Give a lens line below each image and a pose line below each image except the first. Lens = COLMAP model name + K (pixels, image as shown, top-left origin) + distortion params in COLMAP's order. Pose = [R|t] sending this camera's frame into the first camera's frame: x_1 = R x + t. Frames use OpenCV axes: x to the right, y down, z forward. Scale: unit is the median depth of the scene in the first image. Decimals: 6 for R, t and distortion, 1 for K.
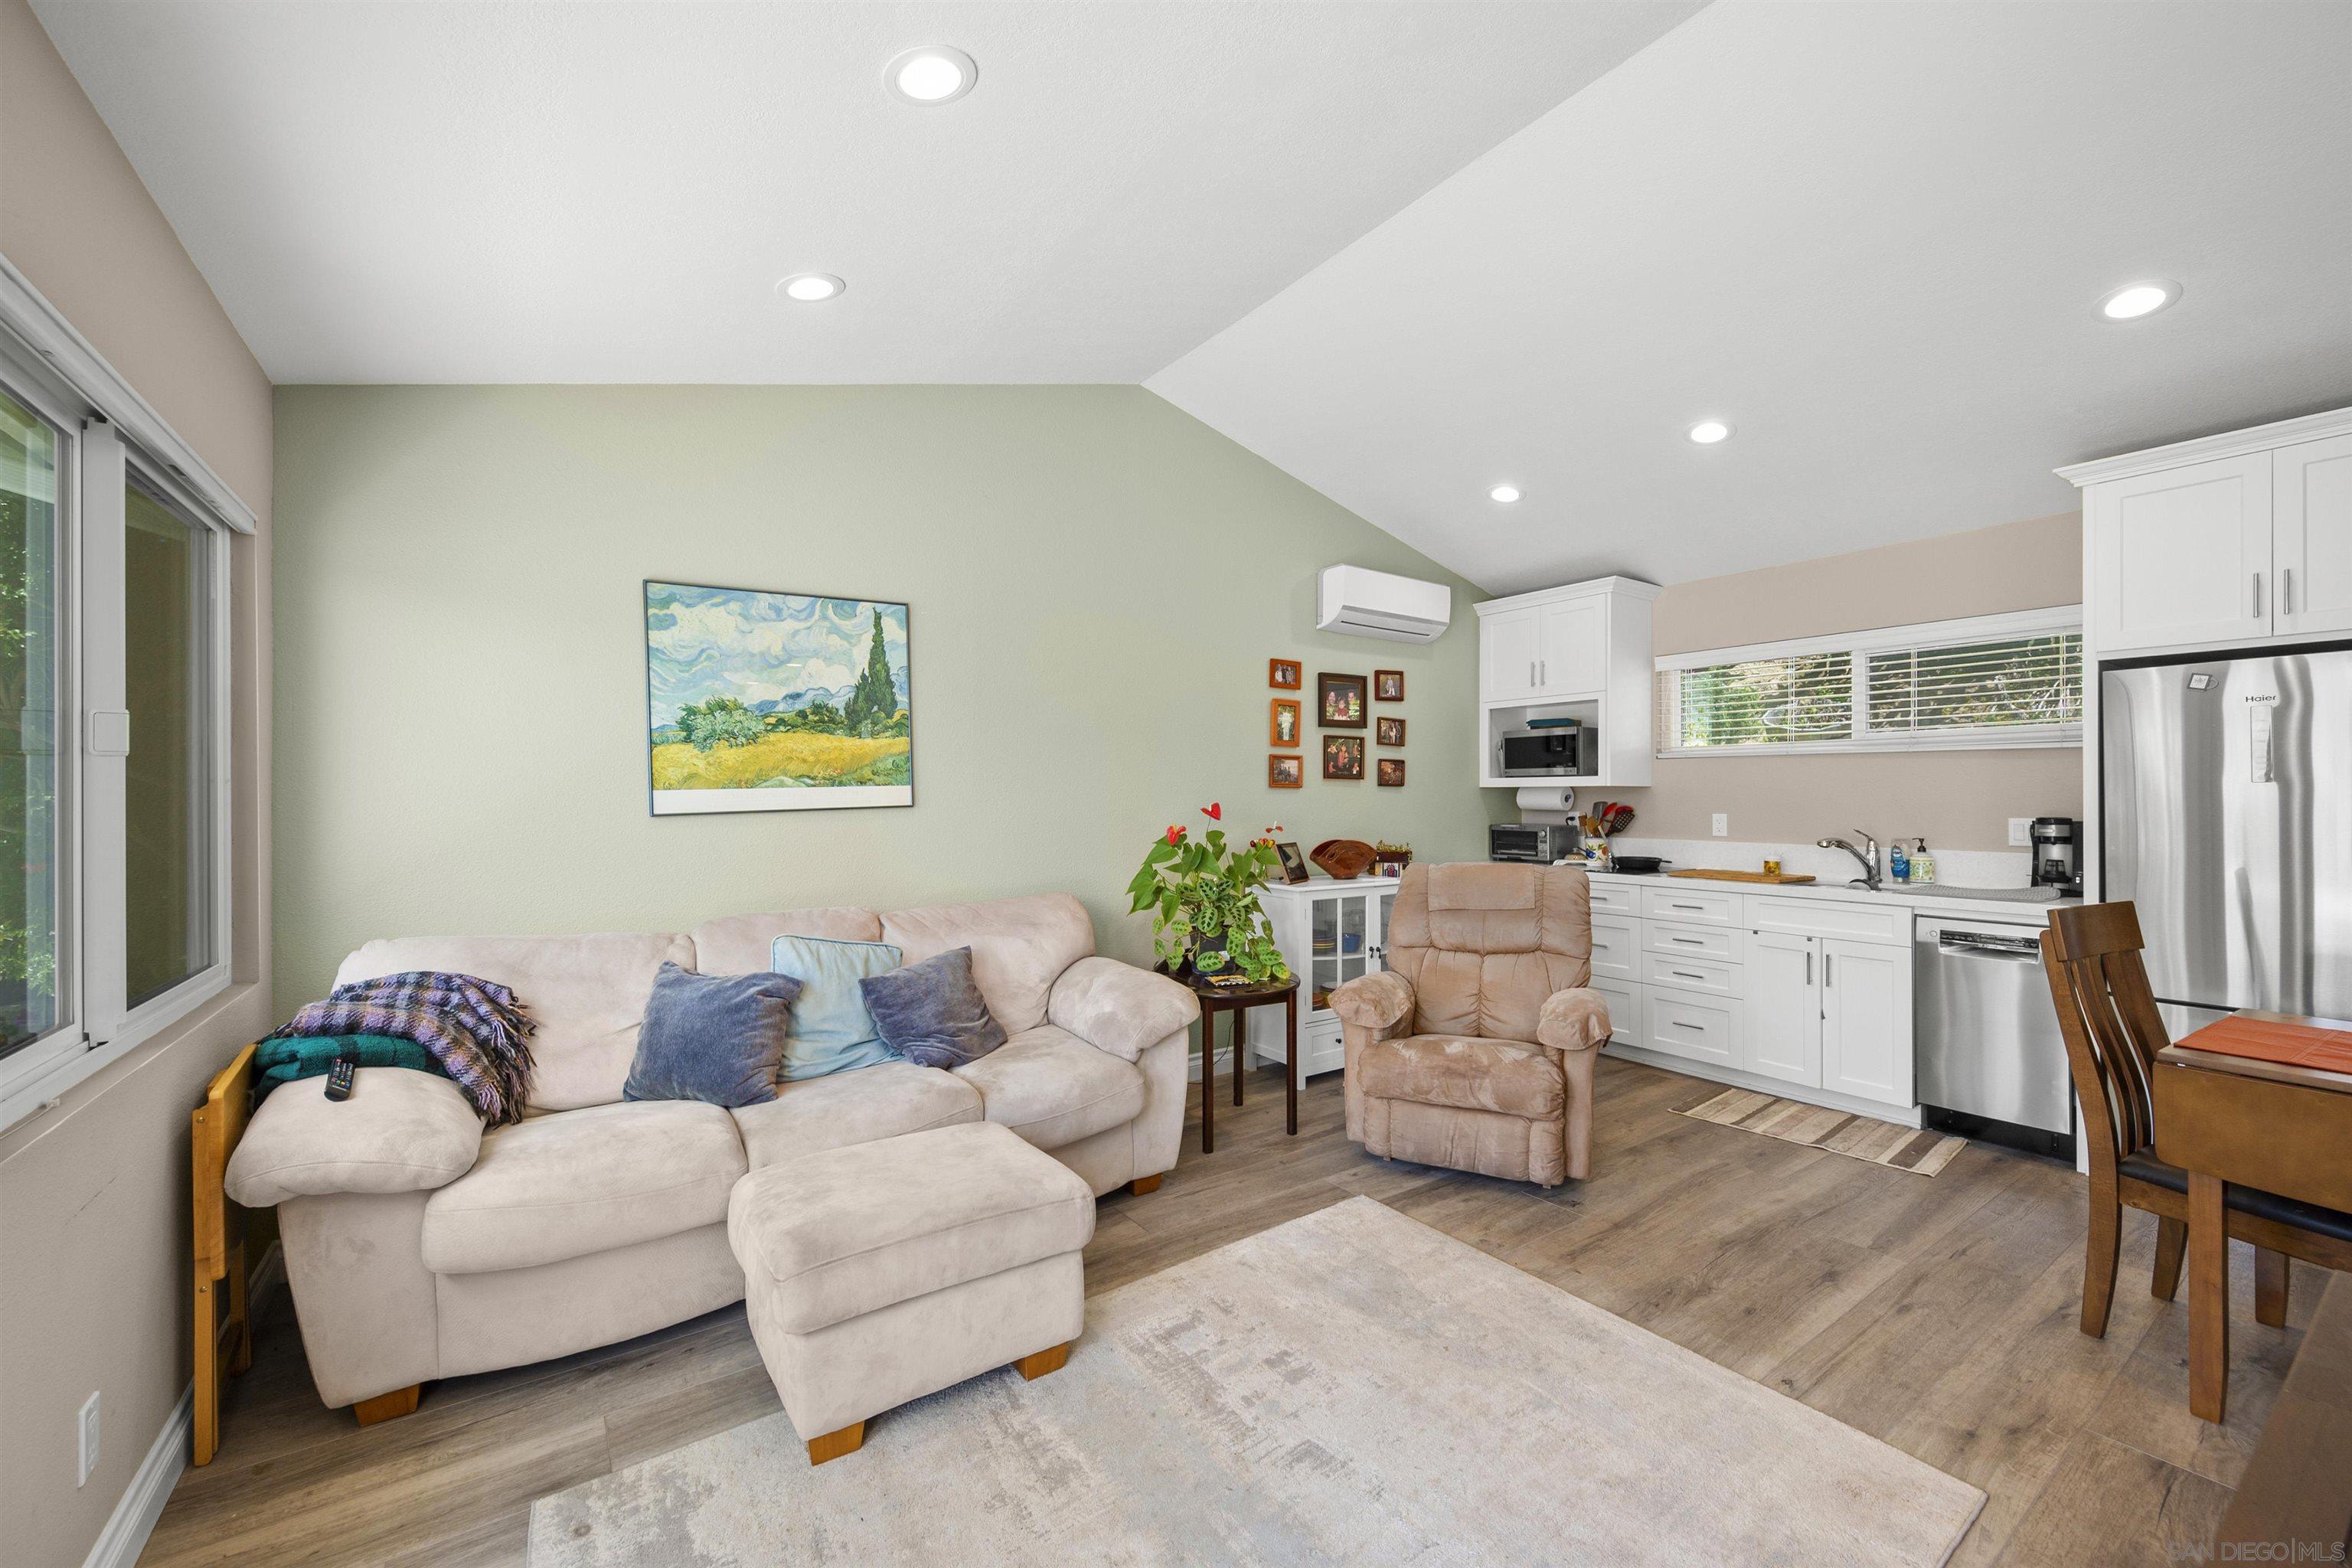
lens RADIAL K [[932.9, 0, 1173.7], [0, 932.9, 790.4], [0, 0, 1]] dist [0.000740, -0.000320]
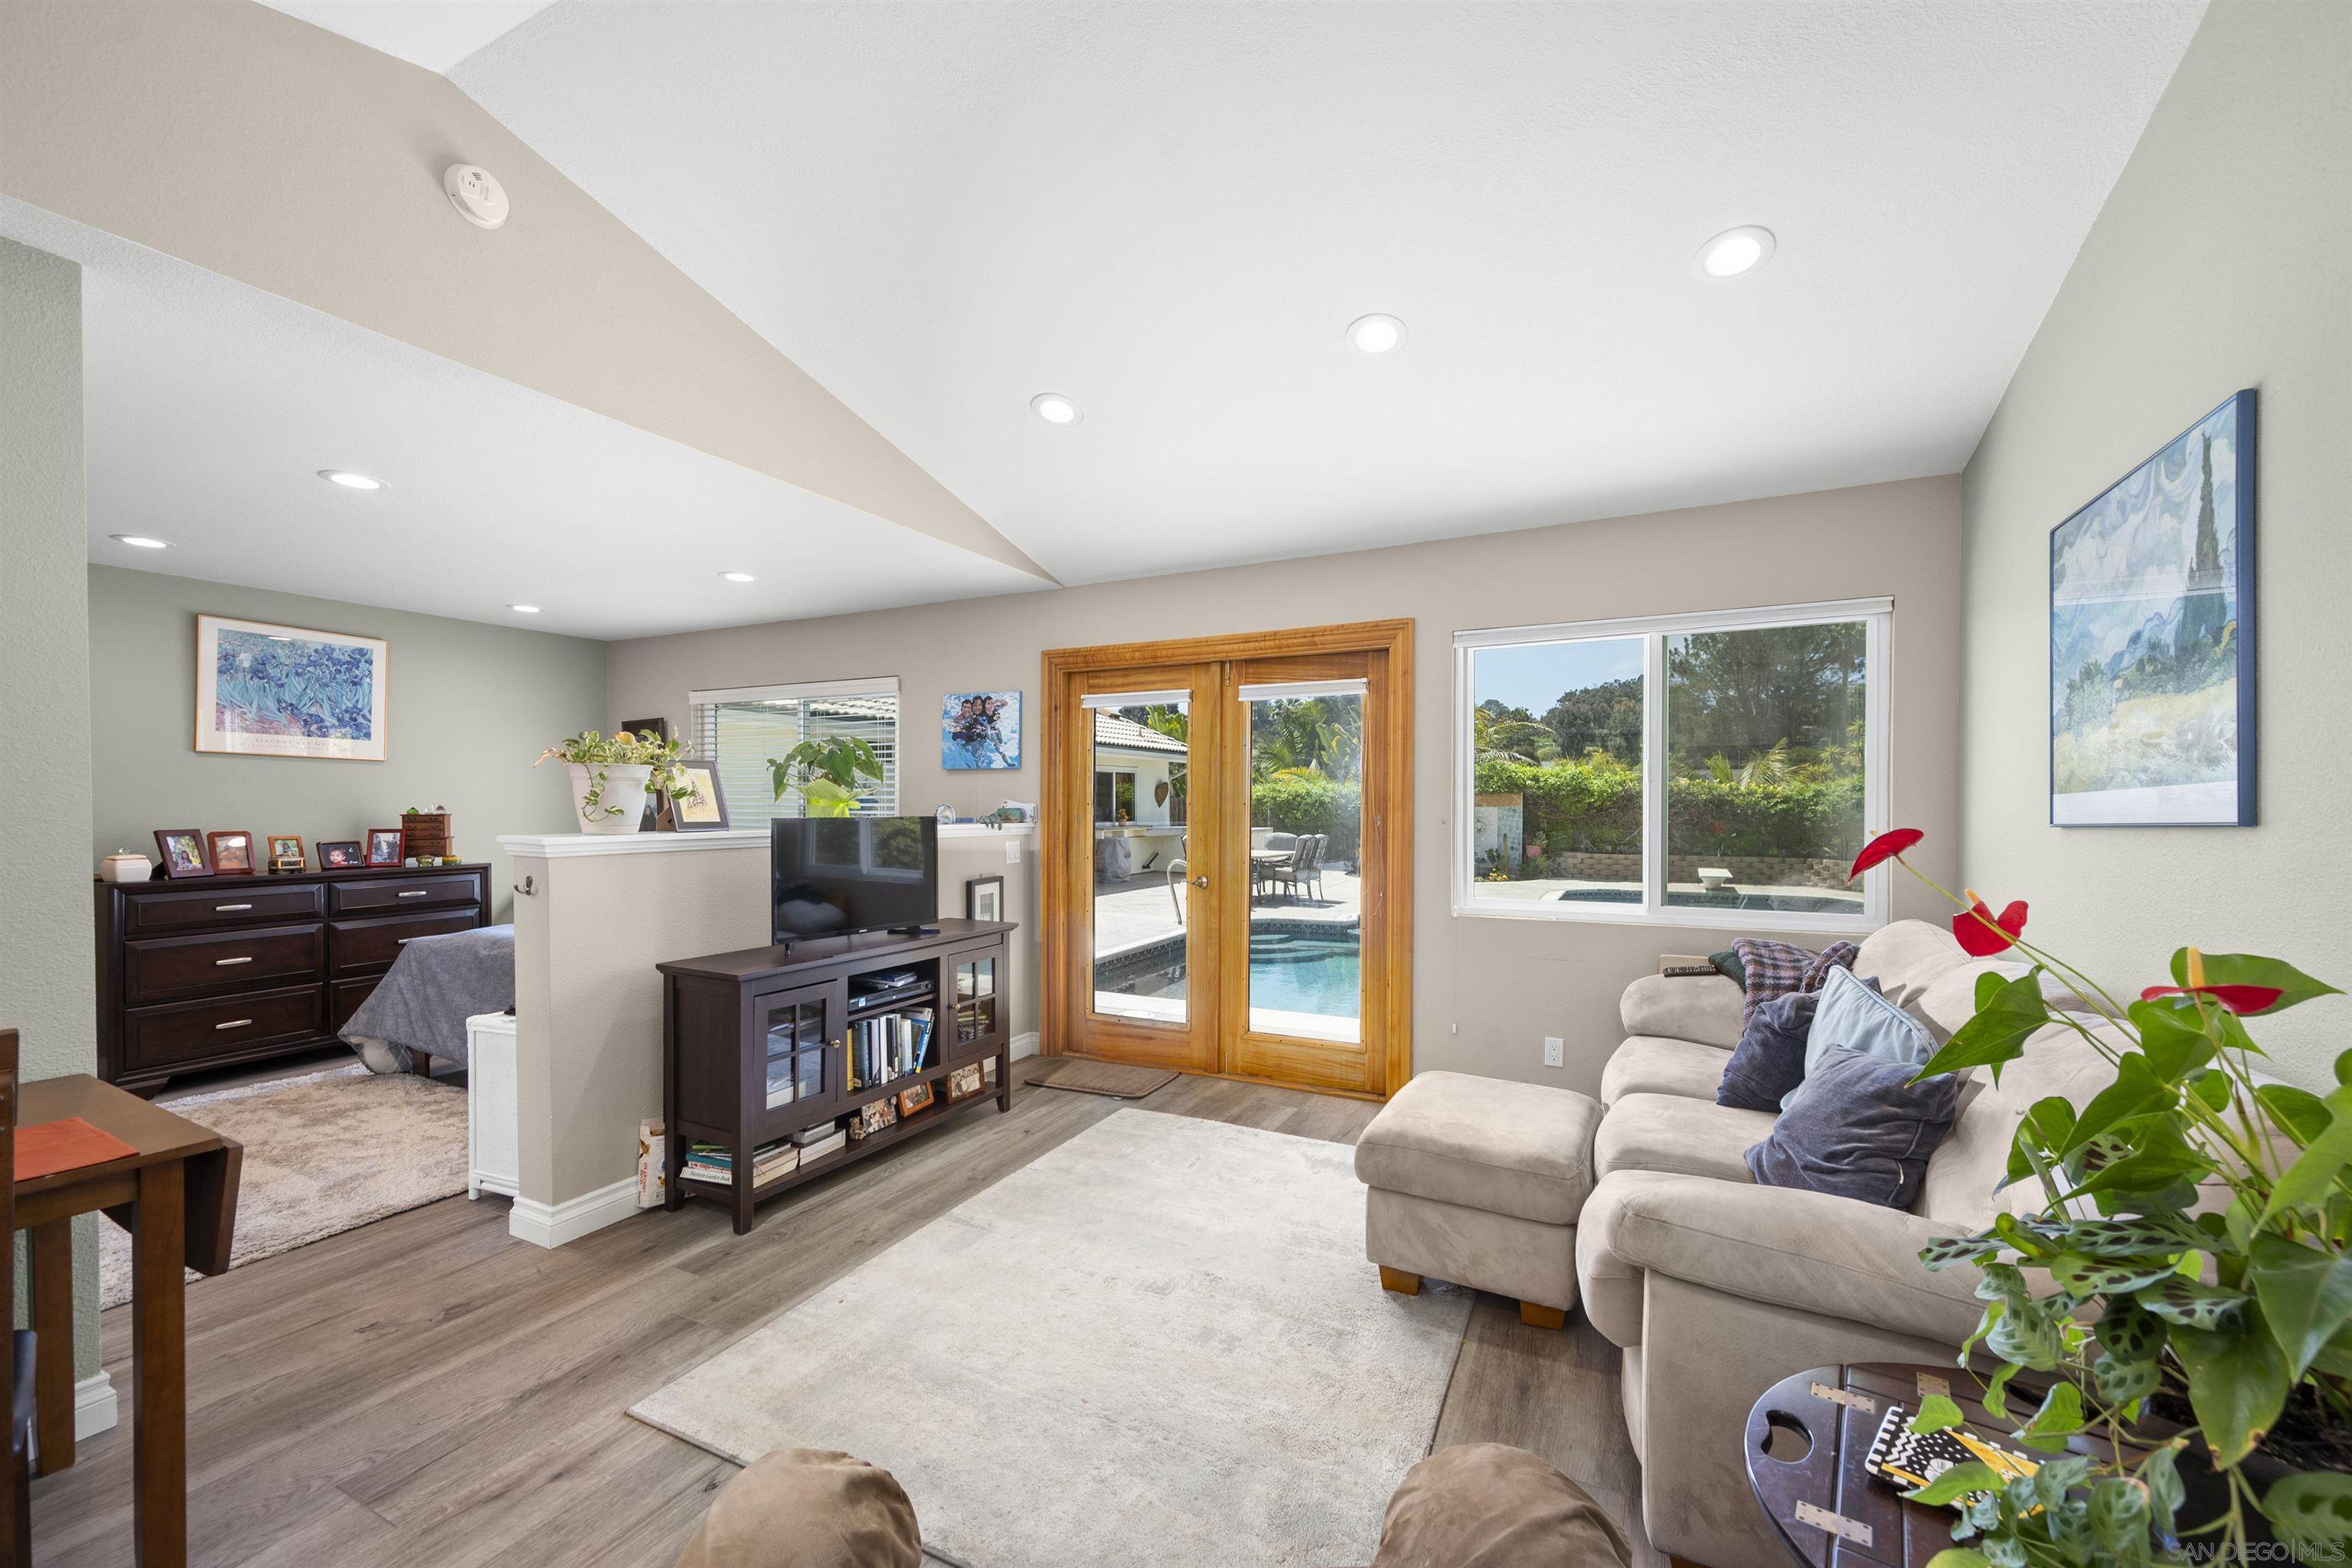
lens RADIAL K [[944.9, 0, 1175.7], [0, 944.9, 813.7], [0, 0, 1]] dist [0.000086, -0.000185]
pose [[-0.878123, 0.009203, -0.478346, 0.413629], [0.005321, 0.999941, 0.009471, 0.003480], [0.478405, 0.005771, -0.878121, 1.174318]]
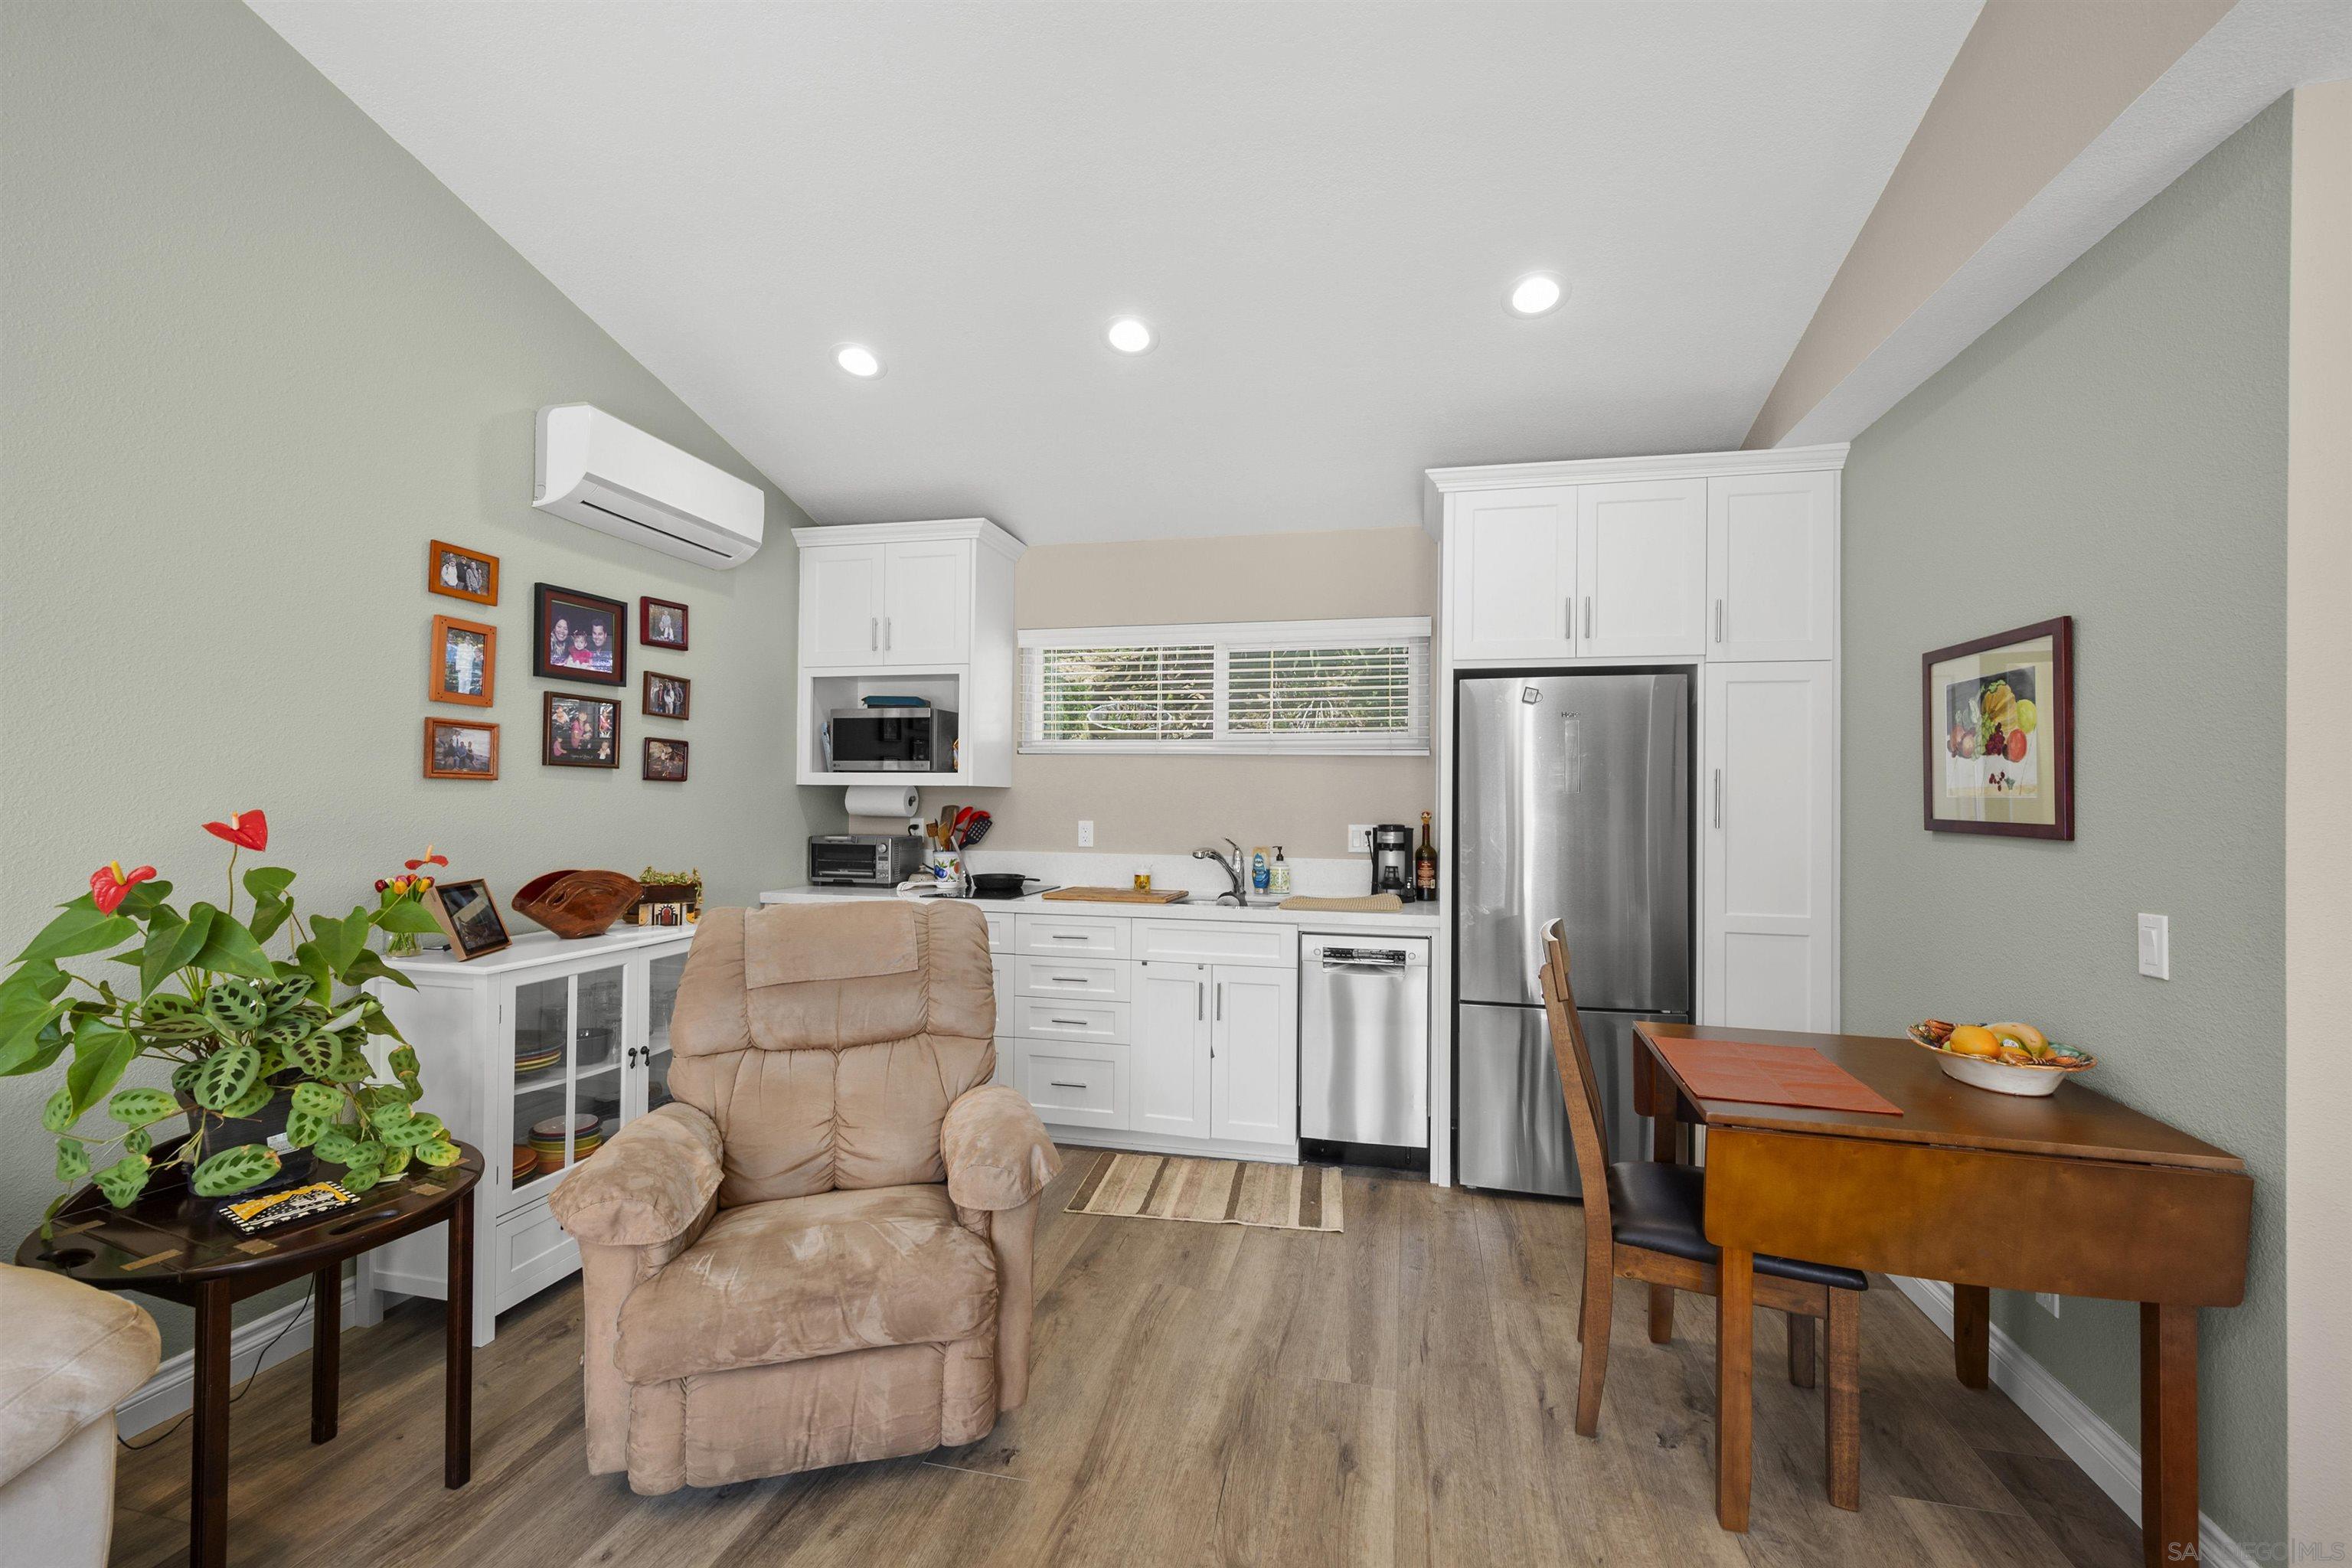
lens RADIAL K [[987.5, 0, 1177.2], [0, 987.5, 790.2], [0, 0, 1]] dist [0.001415, 0.000116]
pose [[0.742192, 0.013304, 0.670055, 0.056180], [-0.014173, 0.999891, -0.004155, -0.000340], [-0.670037, -0.006413, 0.742300, 0.373526]]
